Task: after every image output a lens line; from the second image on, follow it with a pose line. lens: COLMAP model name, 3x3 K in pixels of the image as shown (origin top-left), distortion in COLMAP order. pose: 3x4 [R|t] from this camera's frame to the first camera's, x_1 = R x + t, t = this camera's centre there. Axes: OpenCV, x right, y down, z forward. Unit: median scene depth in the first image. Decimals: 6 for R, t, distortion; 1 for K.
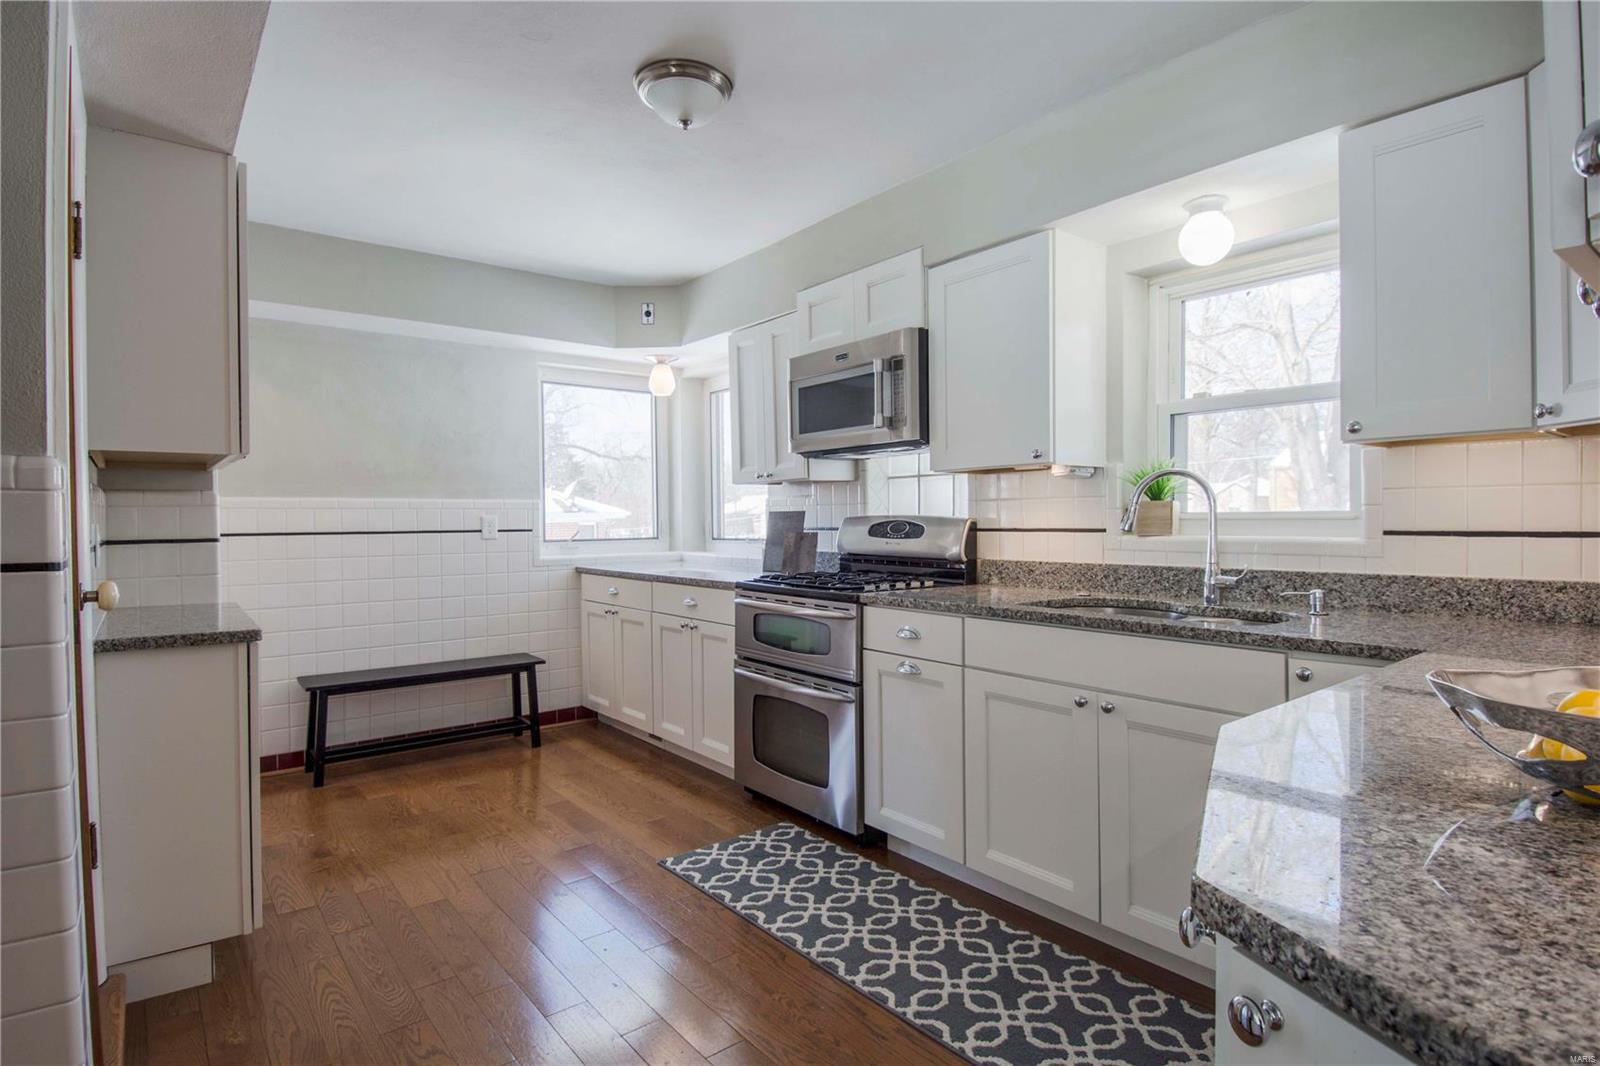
lens RADIAL K [[829.6, 0, 800.0], [0, 829.6, 533.0], [0, 0, 1]] dist [0.049507, -0.054444]
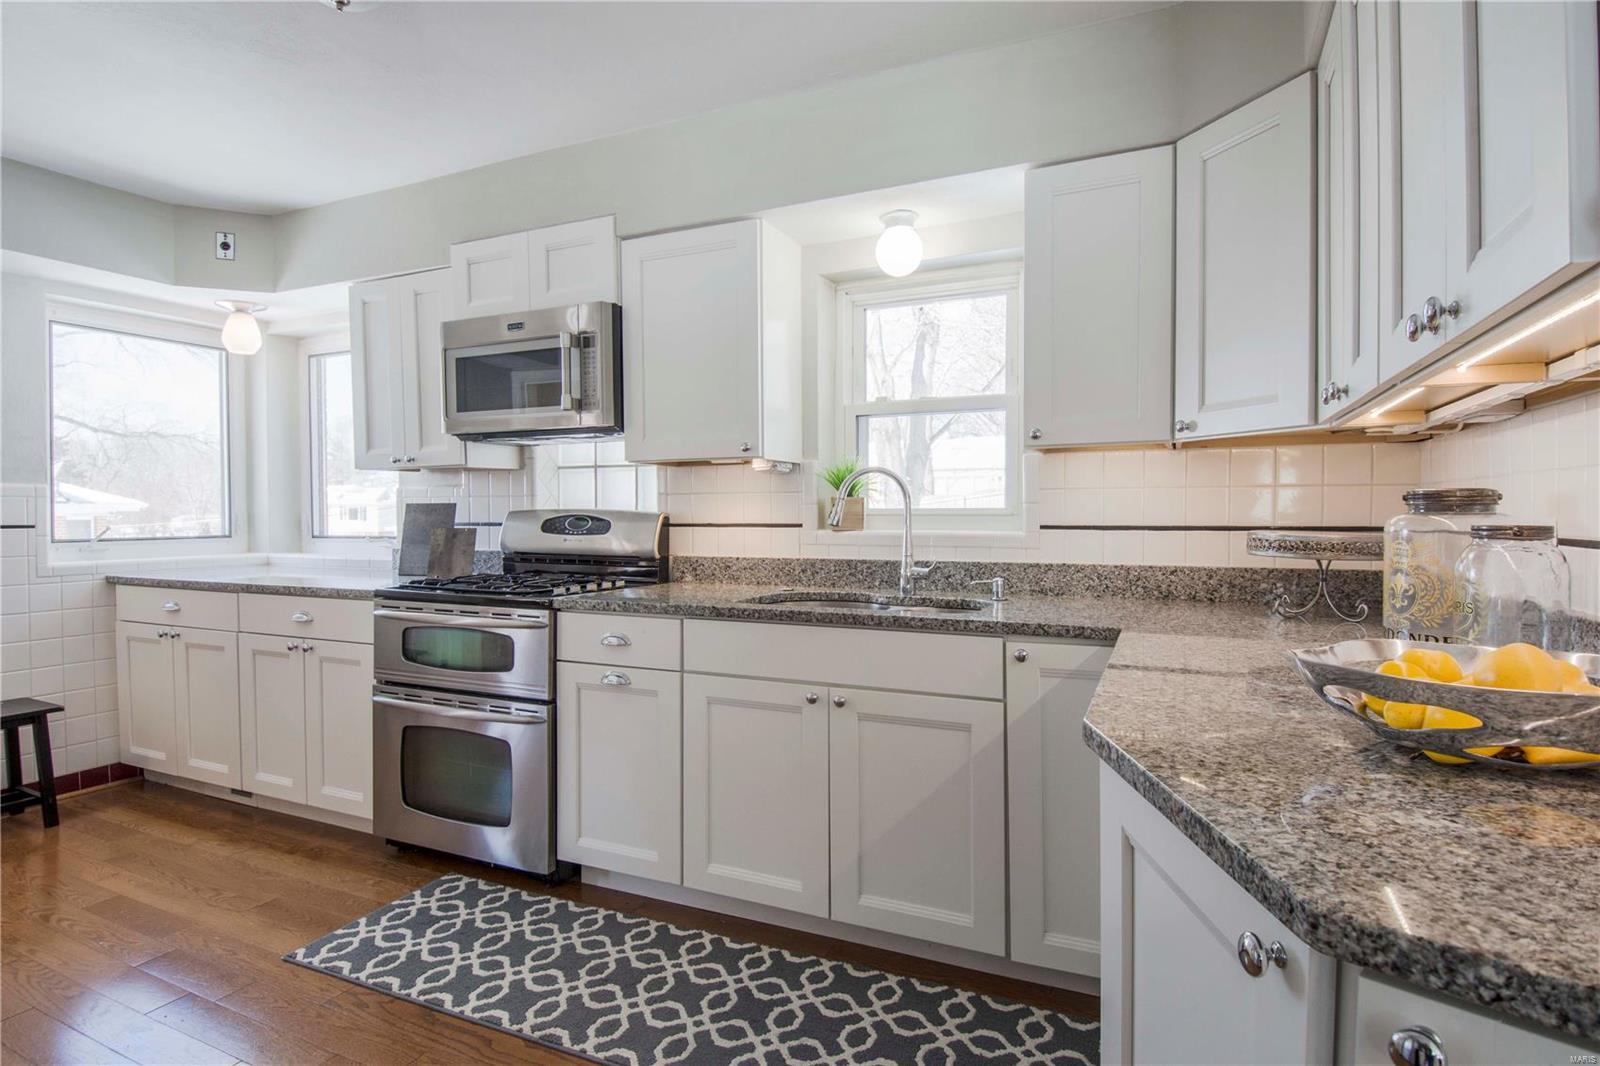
lens RADIAL K [[833.0, 0, 807.2], [0, 833.0, 528.6], [0, 0, 1]] dist [0.047324, -0.052758]
pose [[0.890406, -0.002936, 0.455158, -0.089418], [0.002892, 0.999996, 0.000793, 0.000015], [-0.455158, 0.000610, 0.890410, 0.091787]]
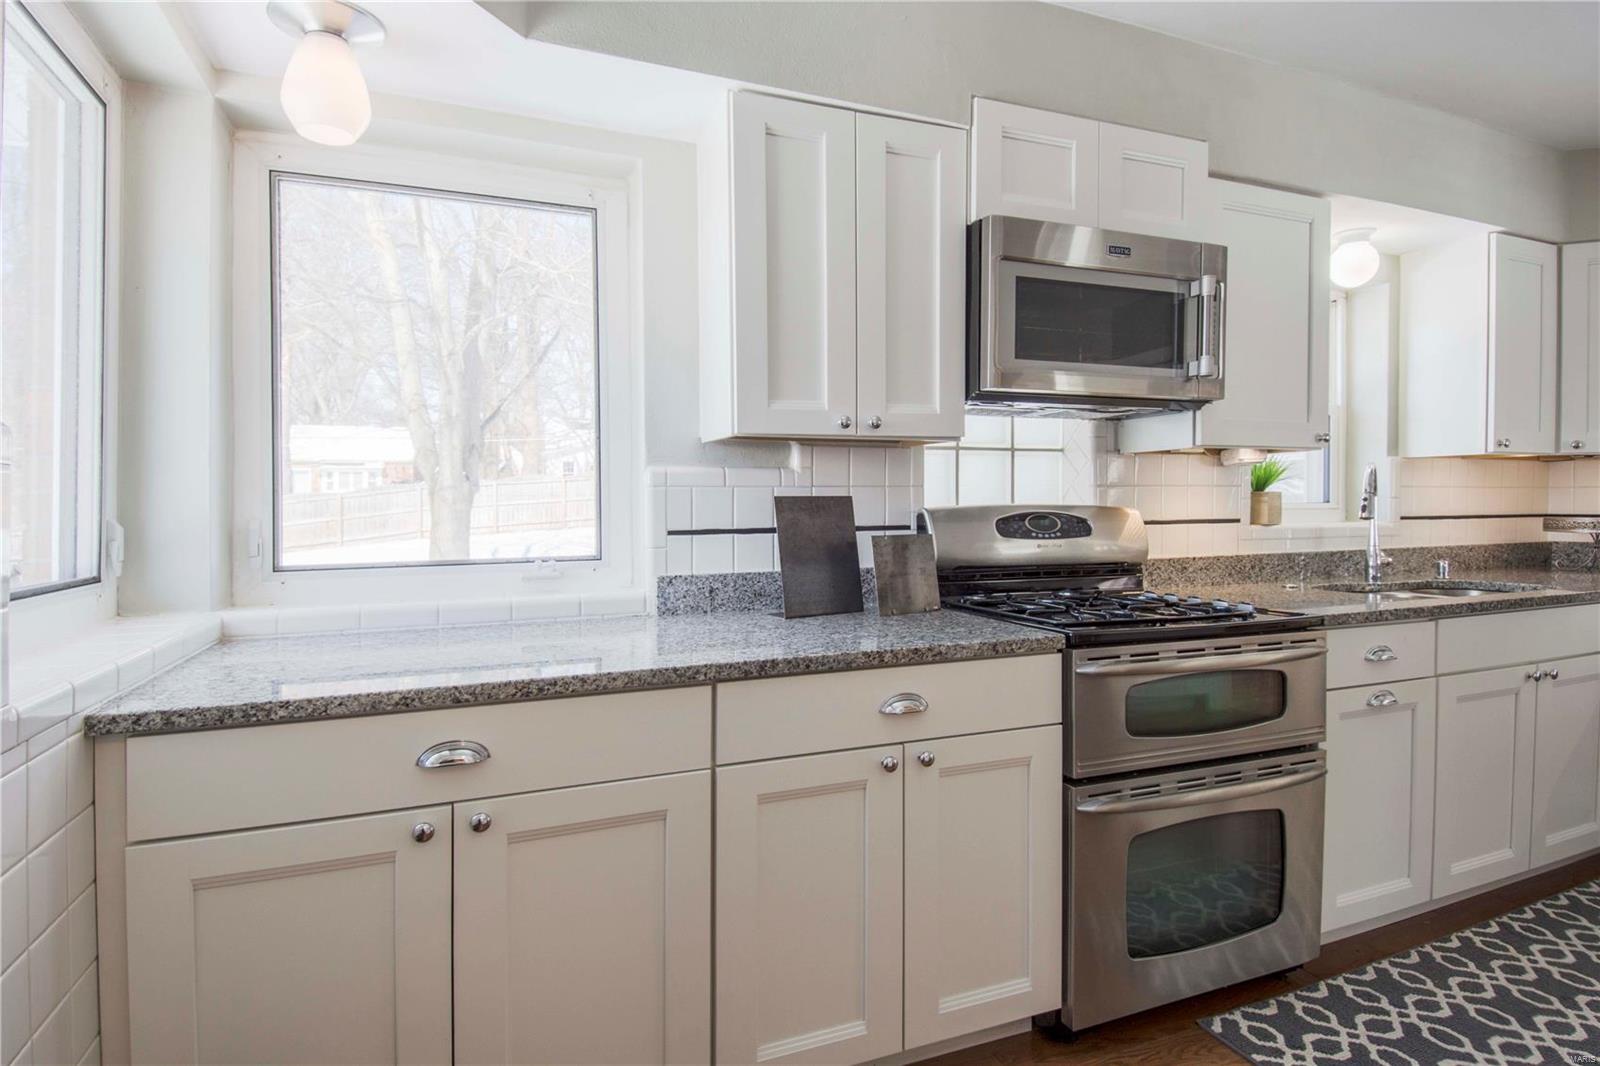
lens RADIAL K [[829.6, 0, 800.0], [0, 829.6, 533.0], [0, 0, 1]] dist [0.049507, -0.054444]
pose [[0.279950, -0.022793, 0.959744, -0.720745], [0.023115, 0.999588, 0.016996, -0.017190], [-0.959736, 0.017427, 0.280362, 1.209784]]
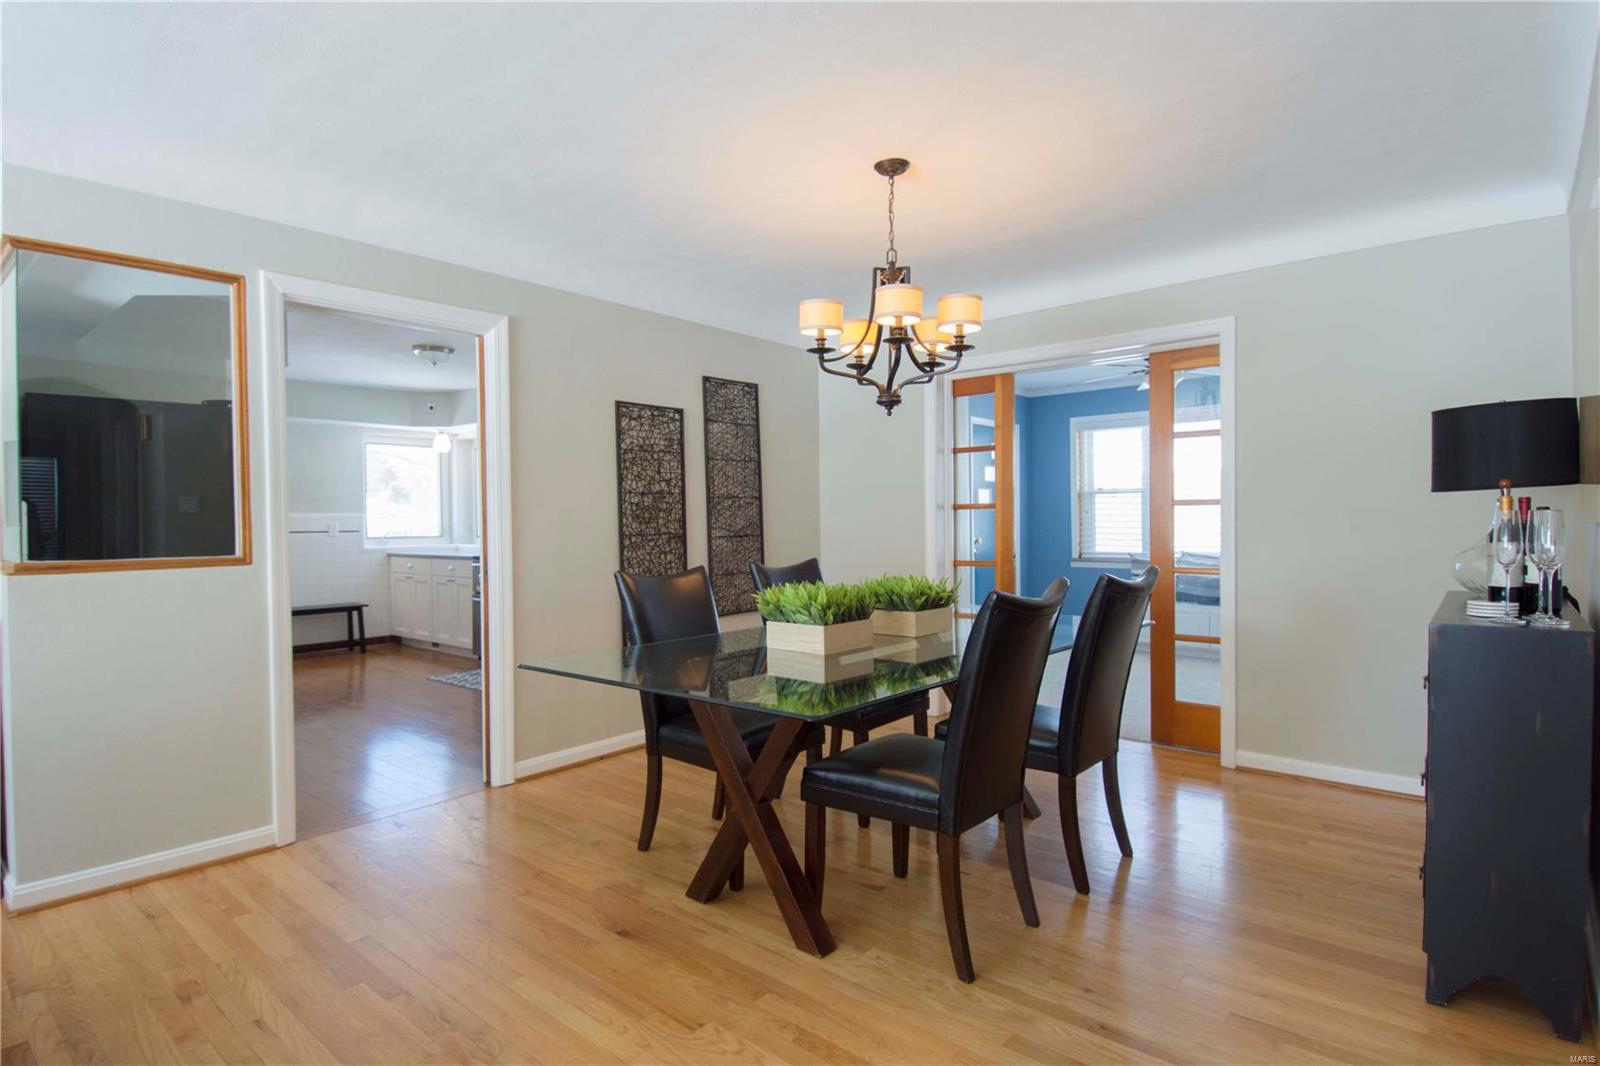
lens RADIAL K [[829.6, 0, 800.0], [0, 829.6, 533.0], [0, 0, 1]] dist [0.049507, -0.054444]
pose [[0.981482, -0.005366, 0.191478, 0.376732], [0.006597, 0.999961, -0.005792, 0.025788], [-0.191440, 0.006948, 0.981480, -1.368090]]
